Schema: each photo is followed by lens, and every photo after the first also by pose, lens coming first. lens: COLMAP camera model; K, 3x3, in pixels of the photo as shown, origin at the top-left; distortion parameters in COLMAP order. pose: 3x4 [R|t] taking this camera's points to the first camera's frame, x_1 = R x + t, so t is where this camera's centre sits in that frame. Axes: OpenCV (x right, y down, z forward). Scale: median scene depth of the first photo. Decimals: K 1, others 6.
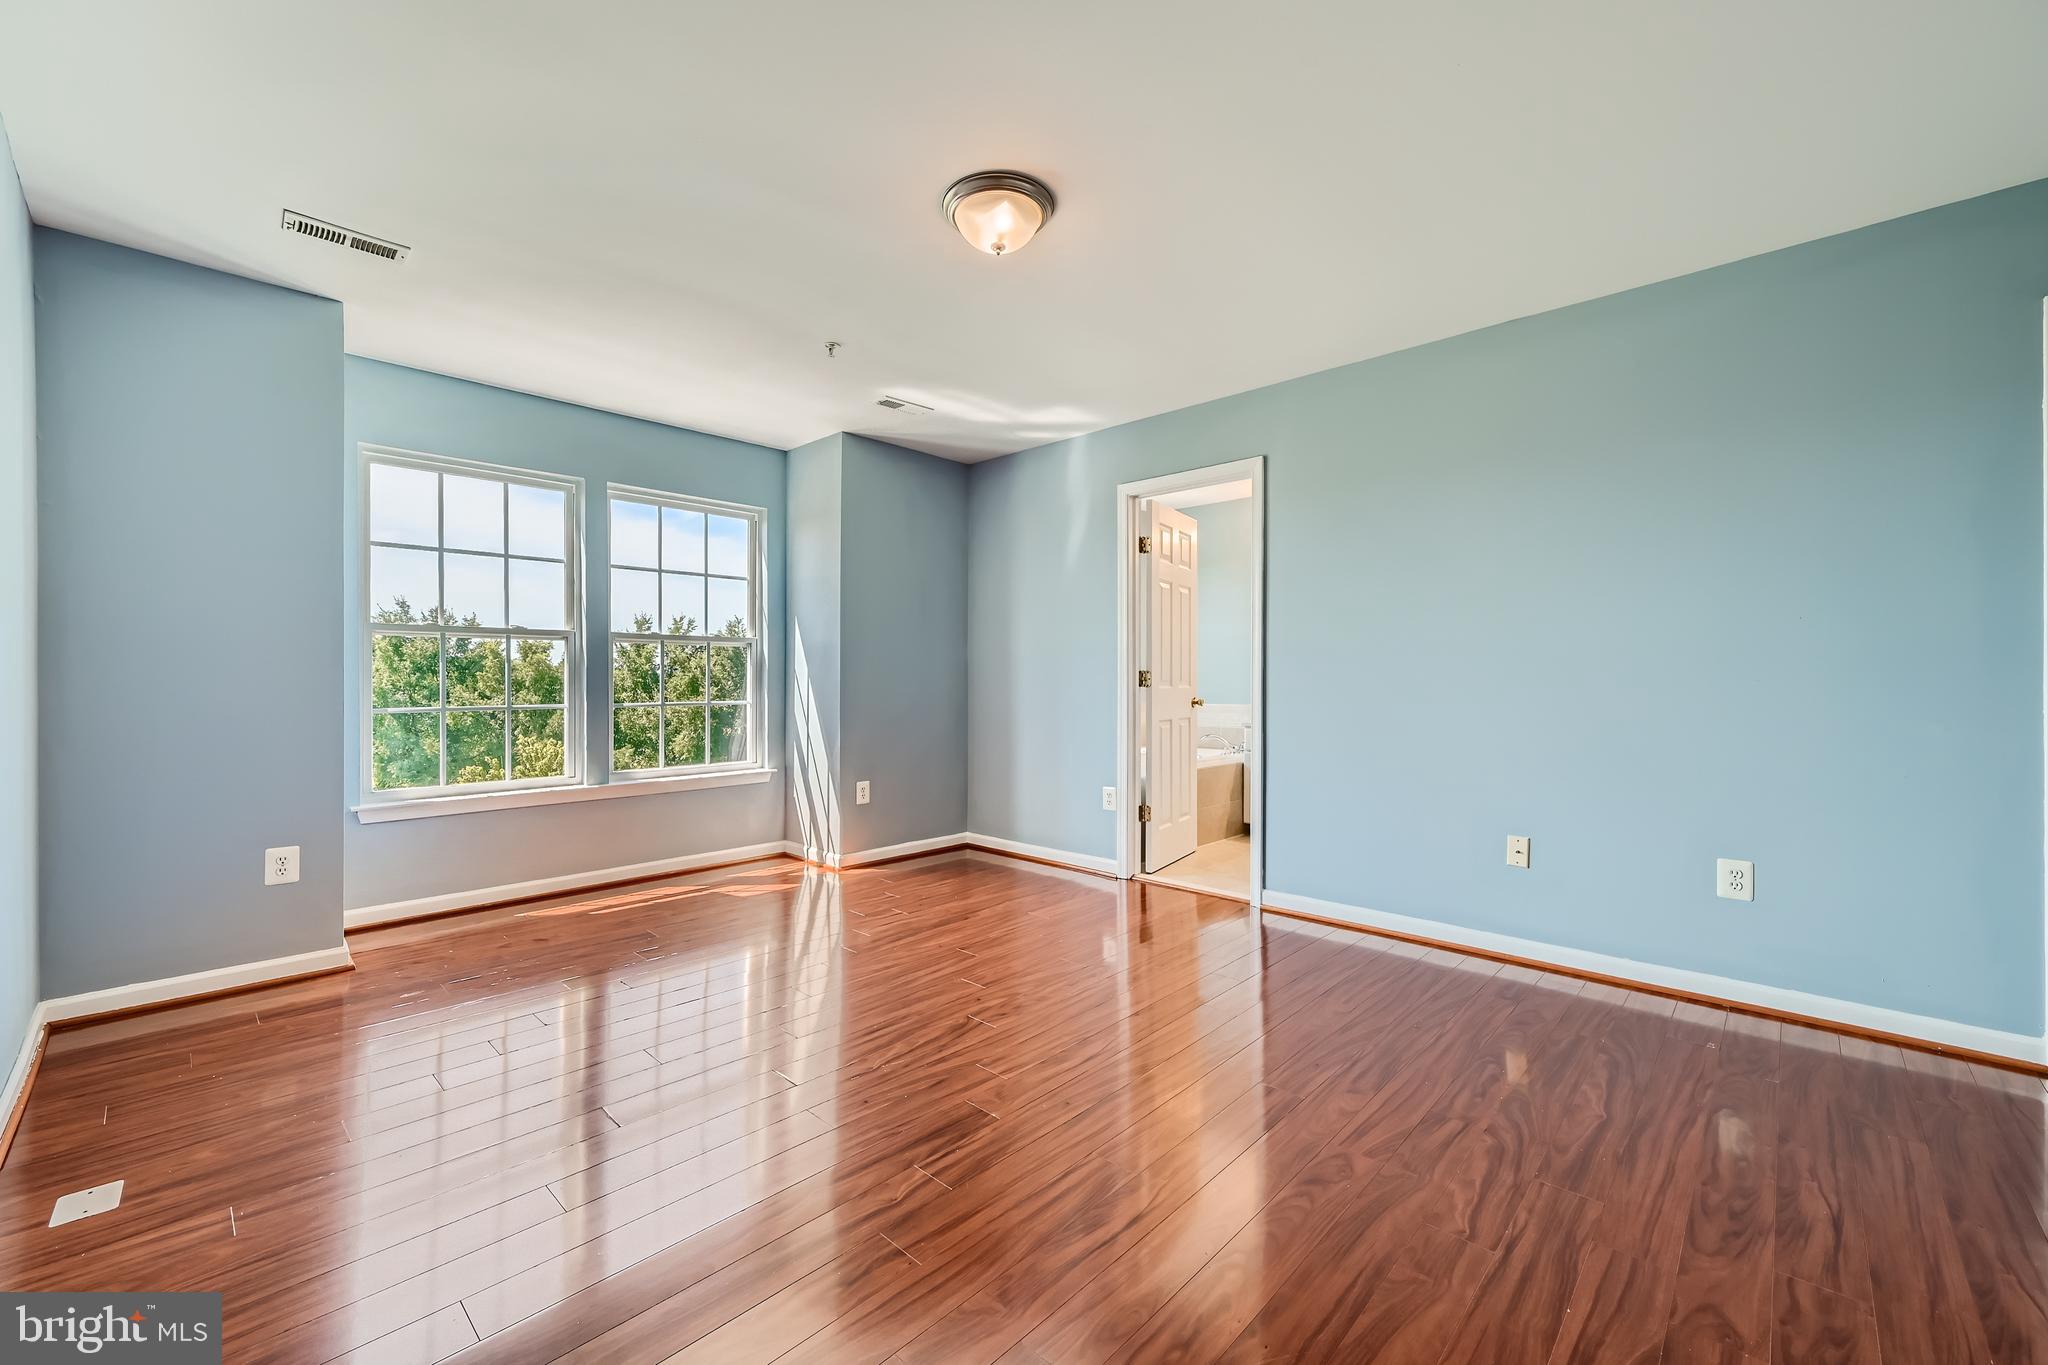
lens RADIAL K [[777.9, 0, 1024.0], [0, 777.9, 682.5], [0, 0, 1]] dist [0.004071, 0.000474]
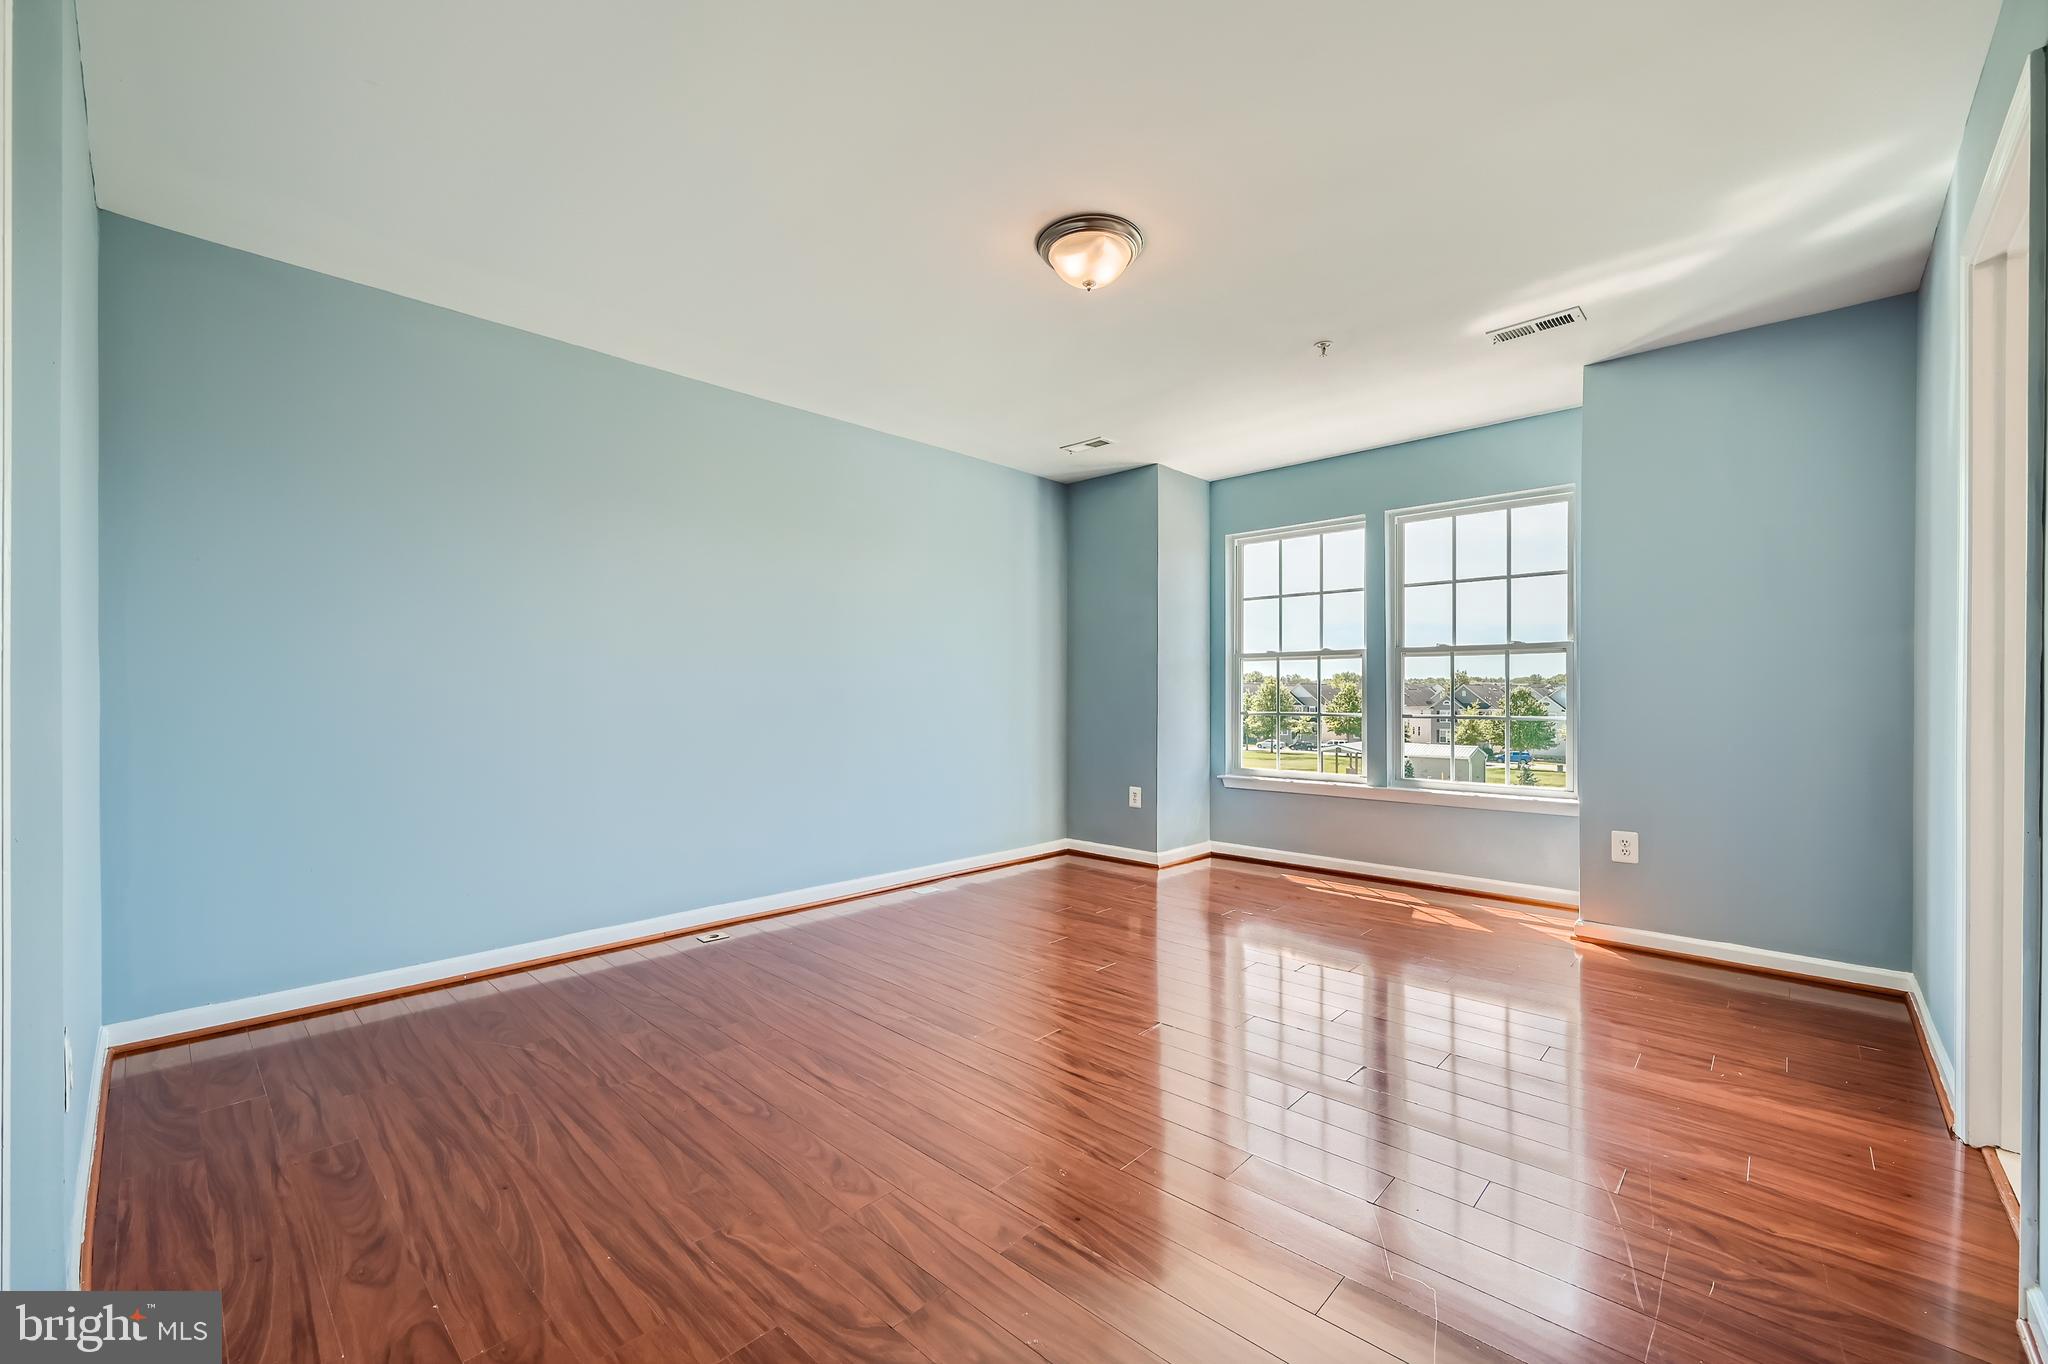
lens RADIAL K [[790.9, 0, 1034.8], [0, 790.9, 687.2], [0, 0, 1]] dist [-0.001043, 0.000182]
pose [[0.053845, -0.010549, -0.998494, 0.670456], [-0.006487, 0.999919, -0.010913, 0.006410], [0.998528, 0.007065, 0.053772, 0.557905]]
